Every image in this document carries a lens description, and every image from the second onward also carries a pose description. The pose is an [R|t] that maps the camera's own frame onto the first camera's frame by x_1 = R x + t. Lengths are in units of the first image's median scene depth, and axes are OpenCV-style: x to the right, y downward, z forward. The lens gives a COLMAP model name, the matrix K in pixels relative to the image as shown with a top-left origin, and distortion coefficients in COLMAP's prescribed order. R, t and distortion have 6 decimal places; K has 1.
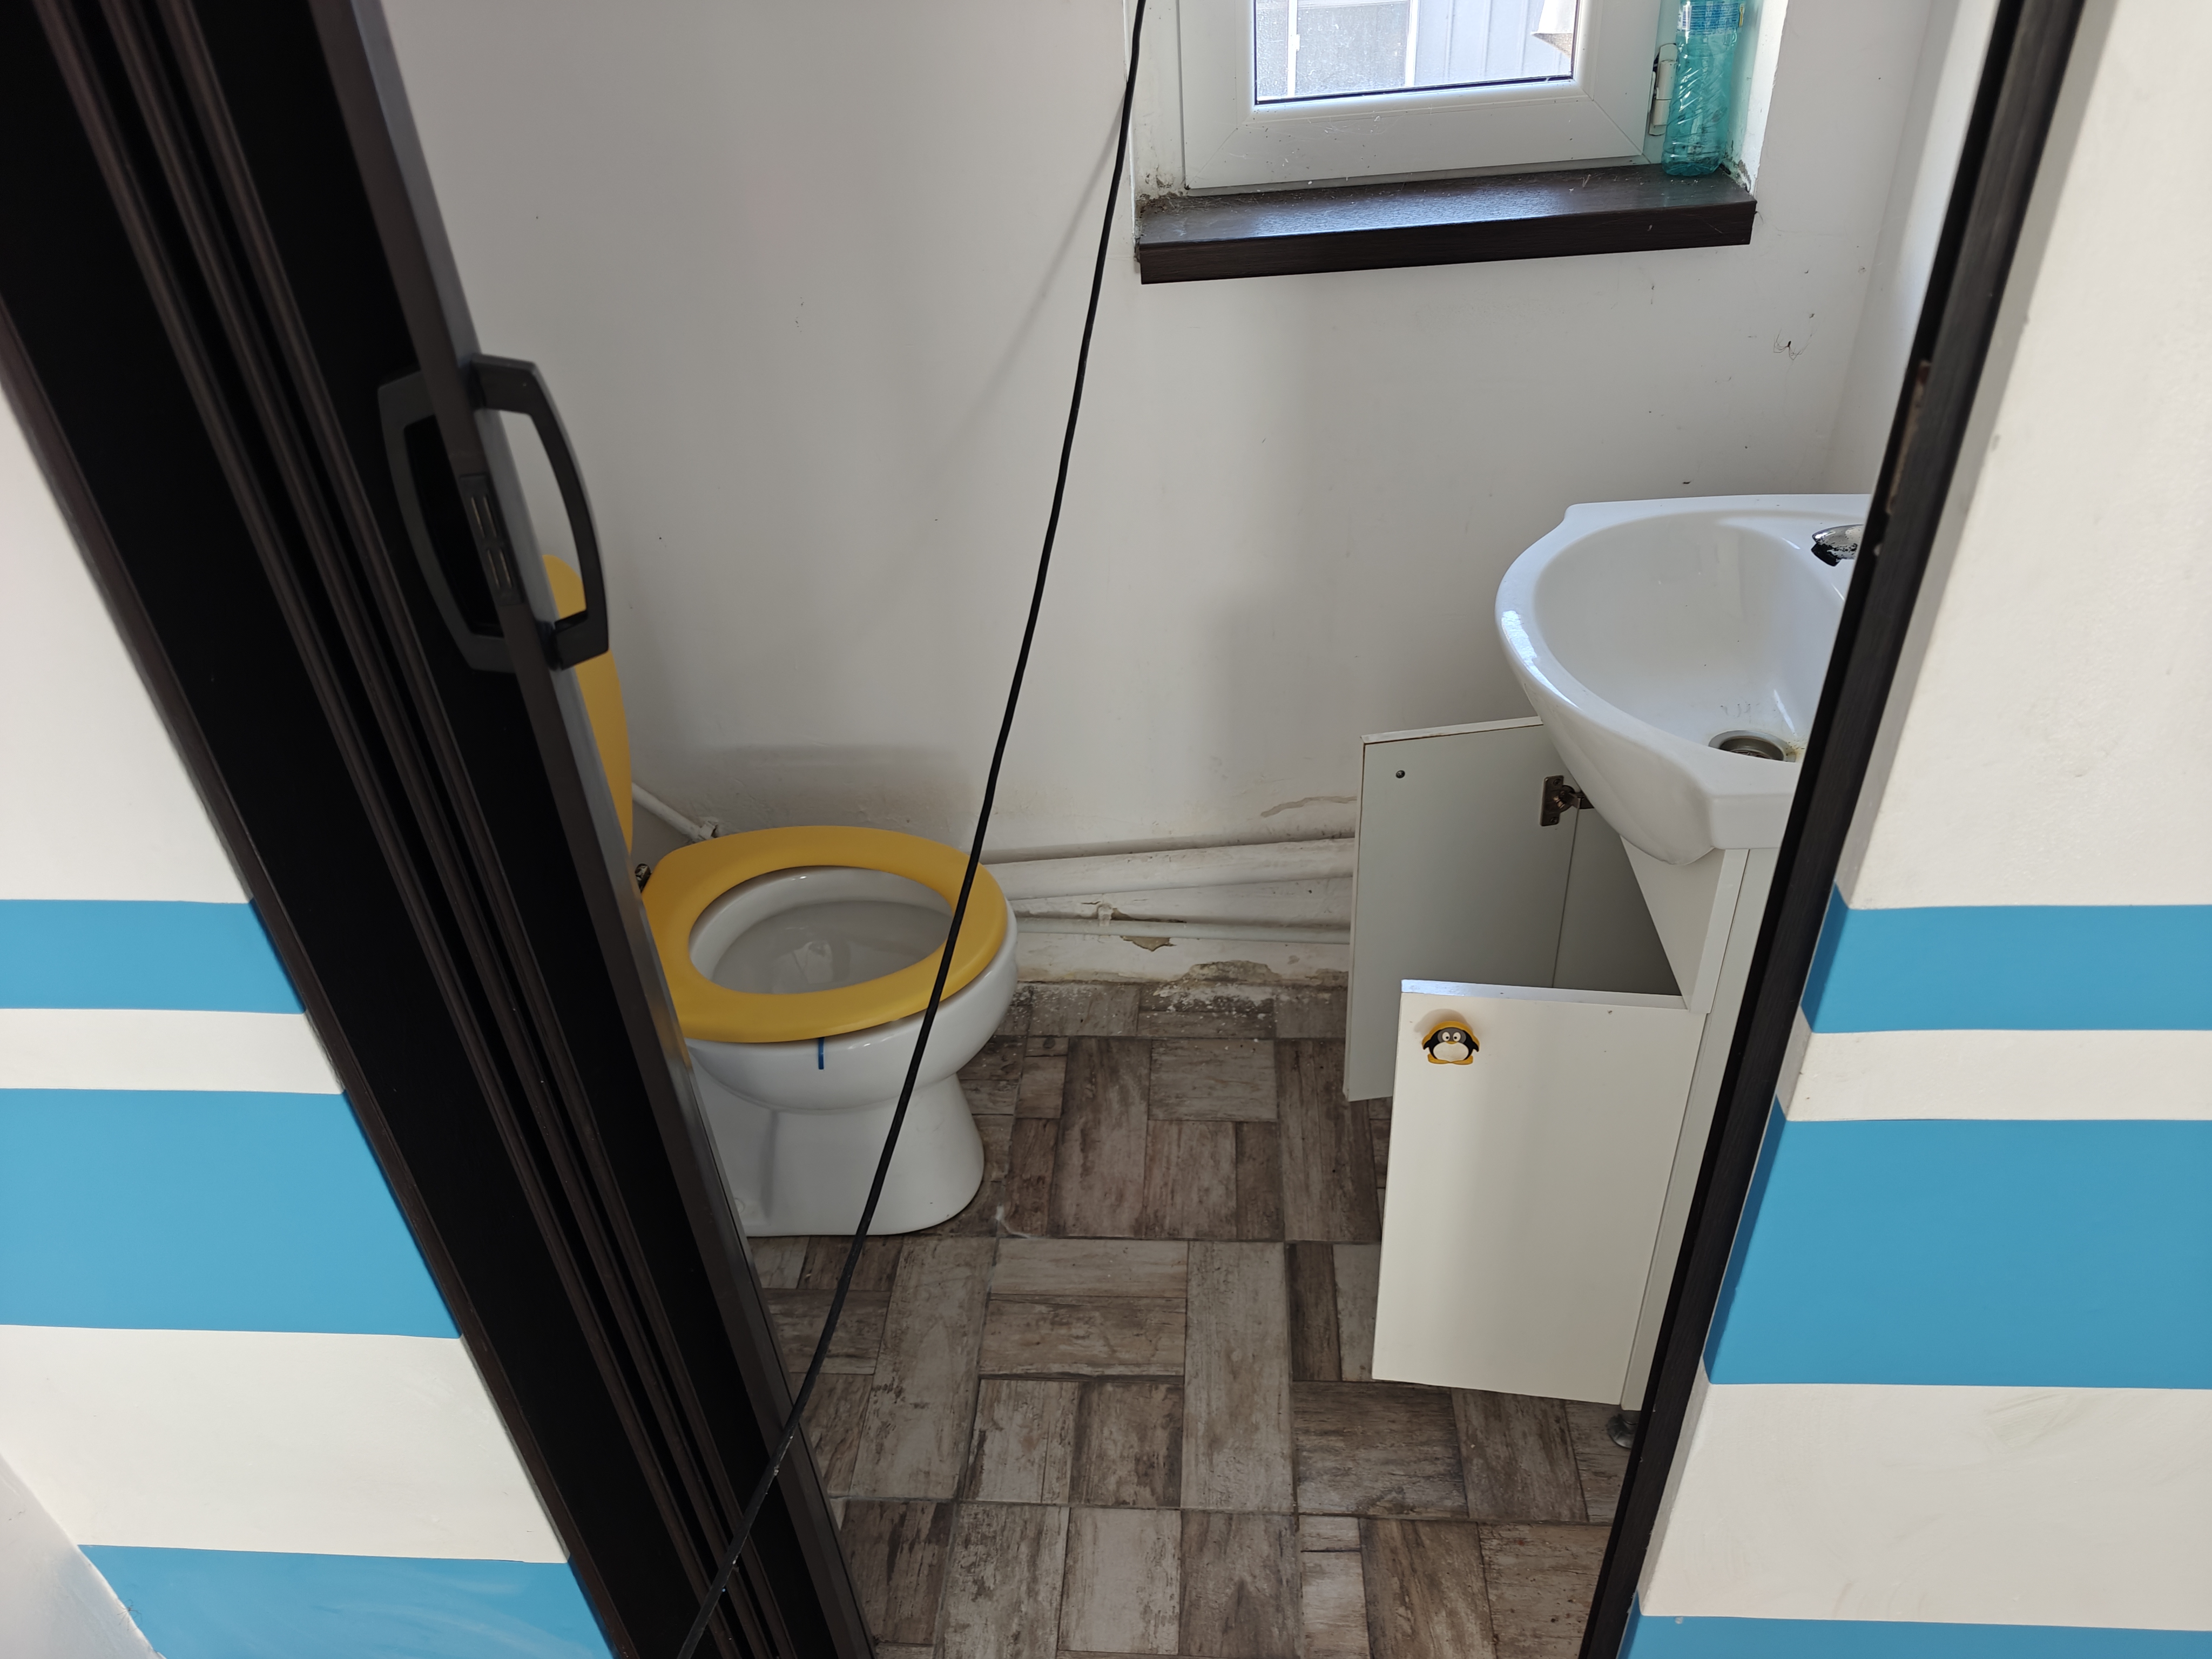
lens RADIAL K [[1514.9, 0, 1107.4], [0, 1514.9, 834.1], [0, 0, 1]] dist [0.026257, -0.019370]
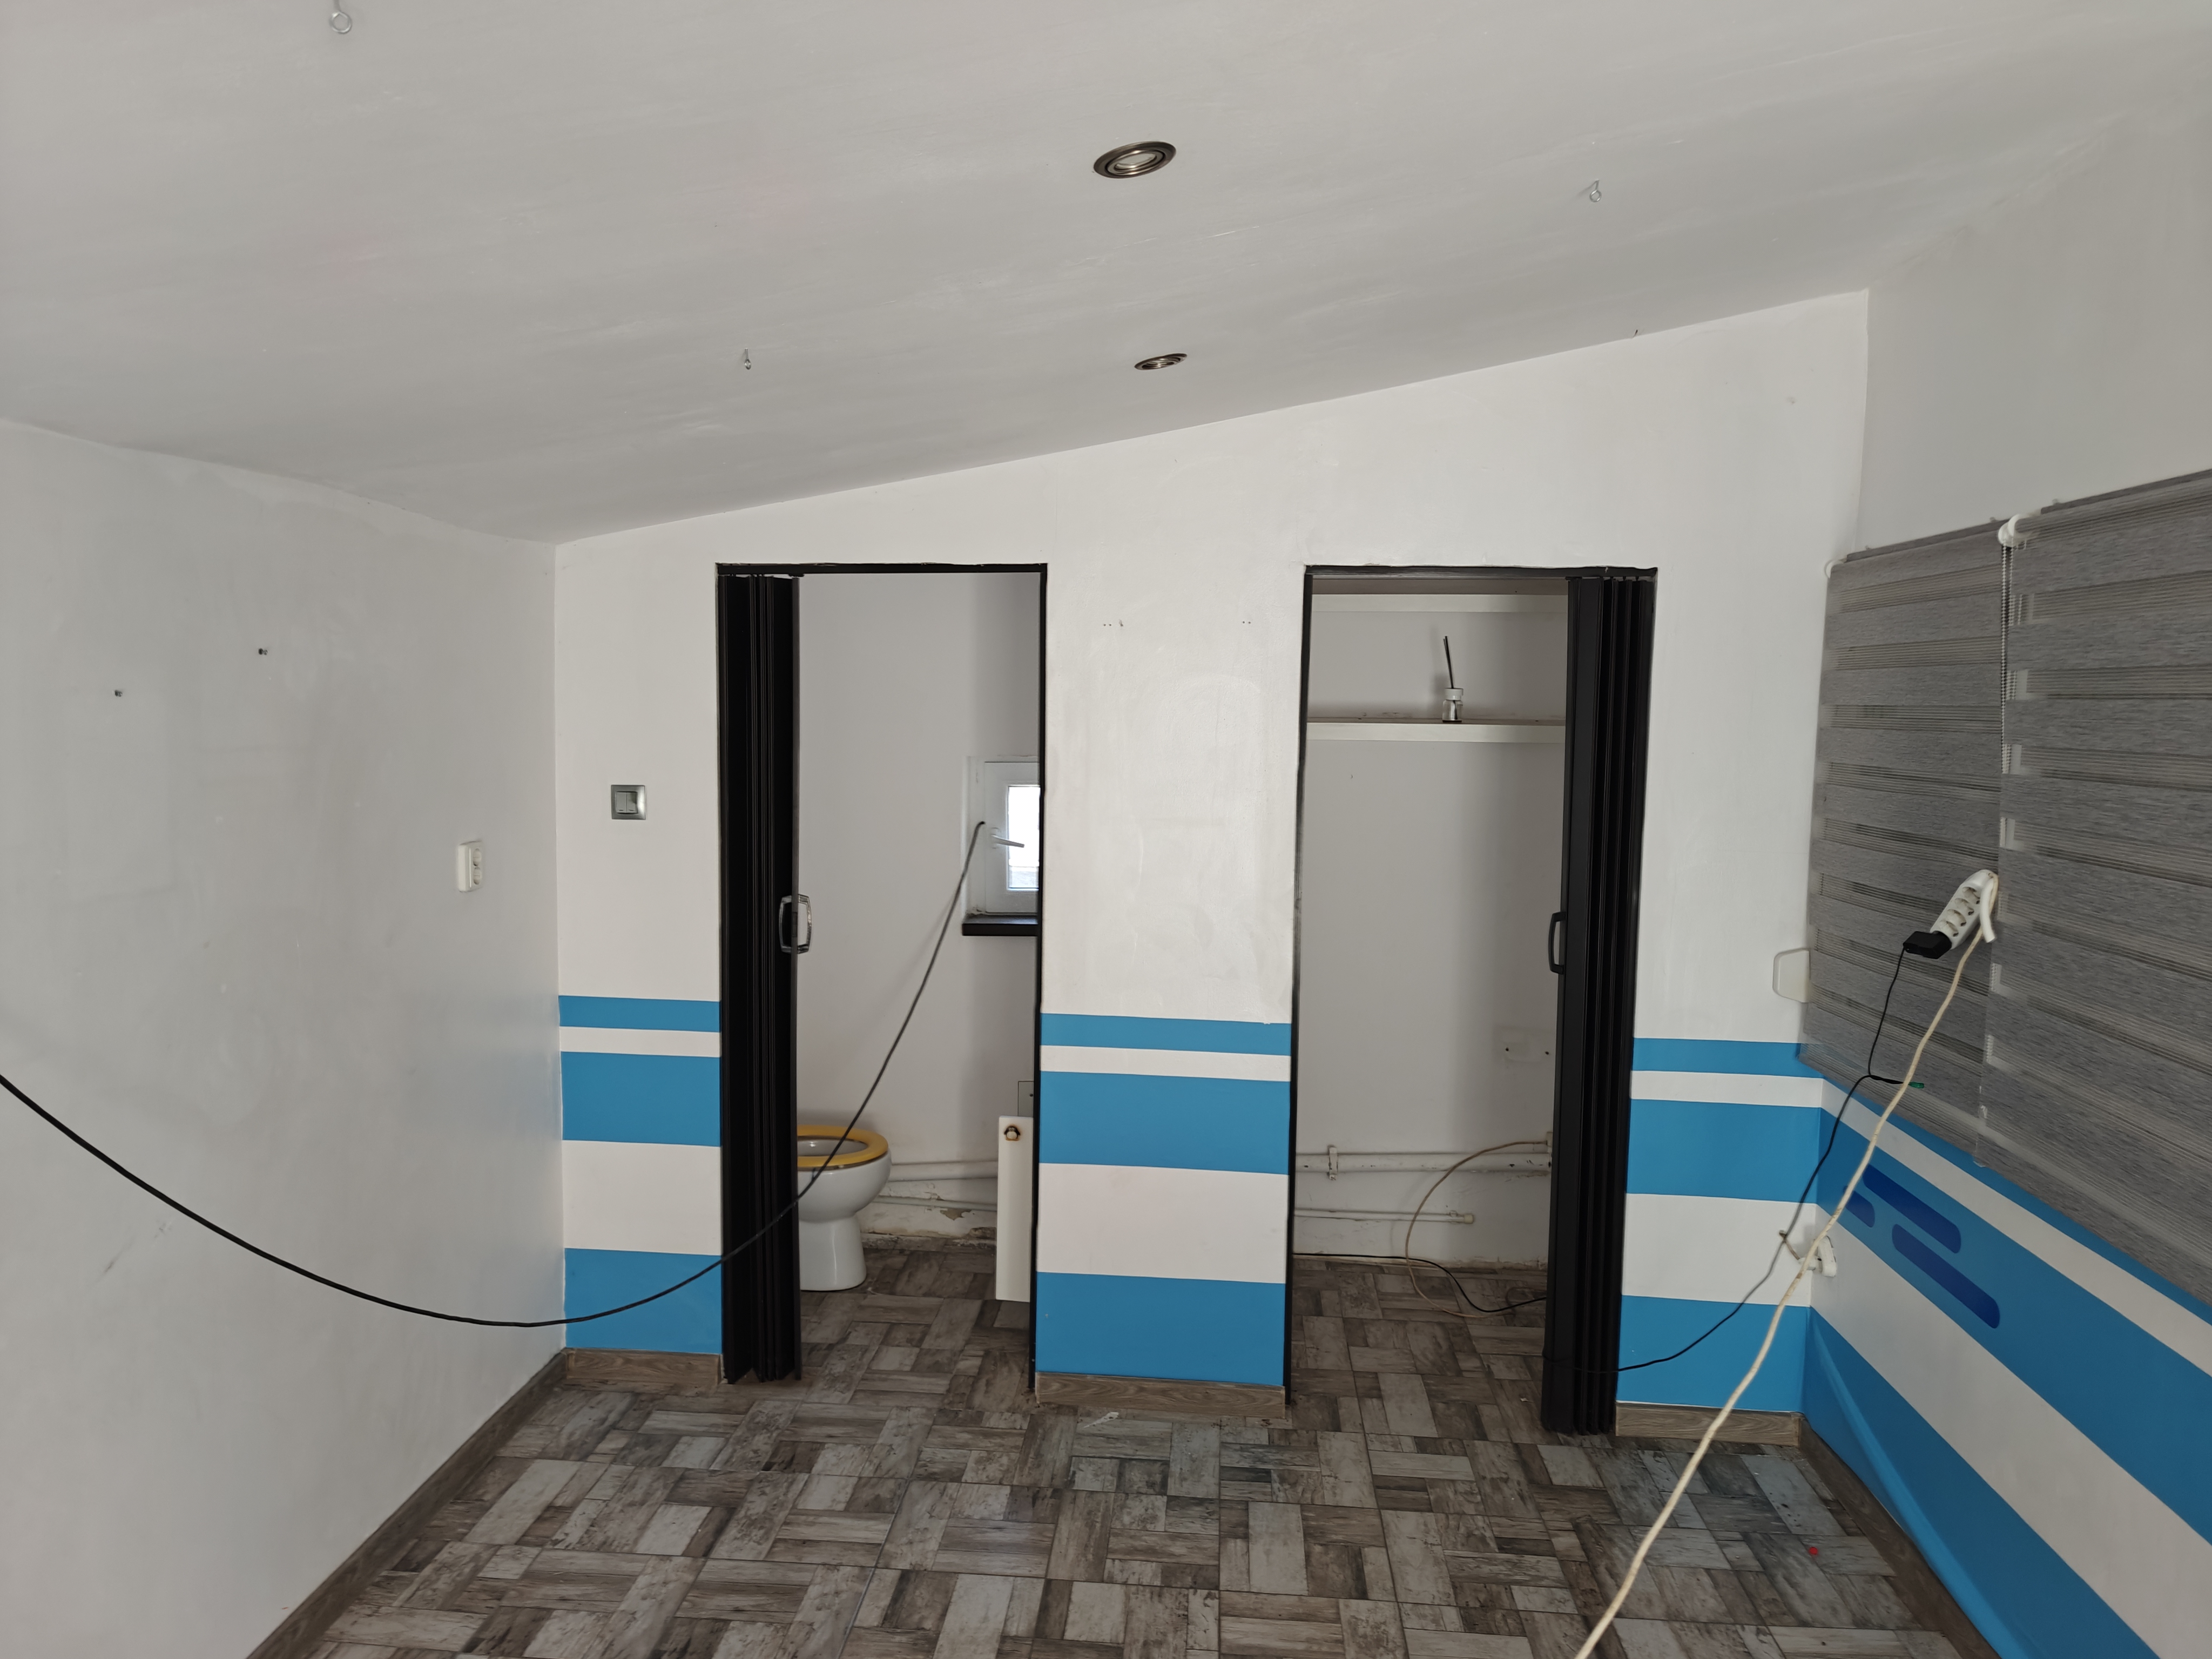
lens RADIAL K [[1514.9, 0, 1105.1], [0, 1514.9, 828.8], [0, 0, 1]] dist [0.026257, -0.019370]
pose [[0.997871, 0.063960, -0.012769, 0.304074], [-0.061742, 0.863262, -0.500966, 0.853780], [-0.021018, 0.500688, 0.865373, -1.548116]]
